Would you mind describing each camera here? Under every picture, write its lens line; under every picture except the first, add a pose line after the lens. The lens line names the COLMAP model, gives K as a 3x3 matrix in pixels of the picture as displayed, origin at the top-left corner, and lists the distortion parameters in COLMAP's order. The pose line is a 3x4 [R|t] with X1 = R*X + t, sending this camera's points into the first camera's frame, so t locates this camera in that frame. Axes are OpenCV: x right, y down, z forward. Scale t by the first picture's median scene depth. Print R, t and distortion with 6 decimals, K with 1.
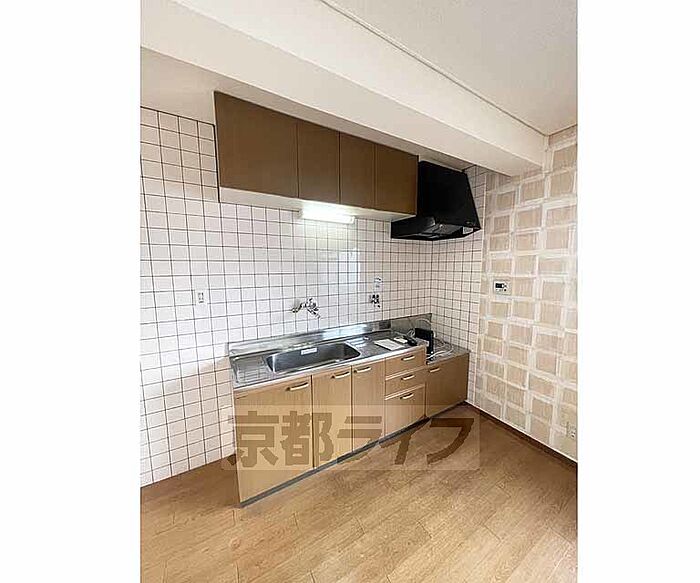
lens RADIAL K [[234.3, 0, 352.6], [0, 234.3, 292.3], [0, 0, 1]] dist [-0.000592, -0.000012]
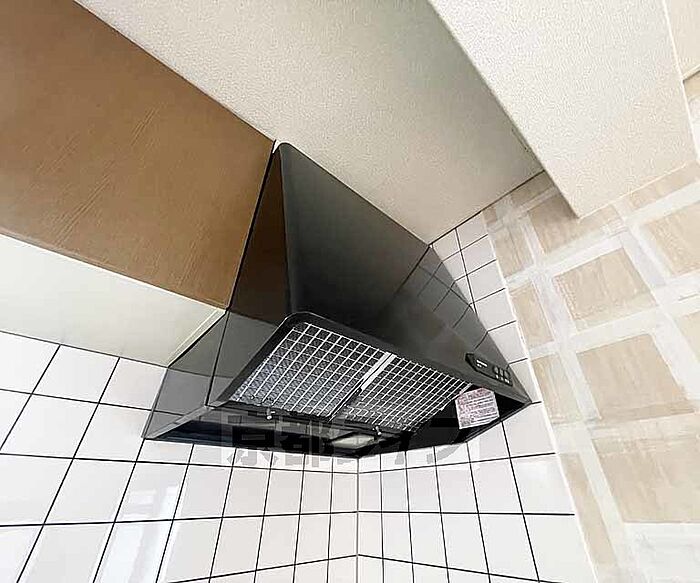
lens RADIAL K [[312.9, 0, 367.9], [0, 312.9, 294.8], [0, 0, 1]] dist [-0.000352, 0.000043]
pose [[0.974545, 0.118001, 0.190625, 0.321000], [0.033086, 0.765265, -0.642865, -0.160568], [-0.221738, 0.632808, 0.741881, 0.743932]]
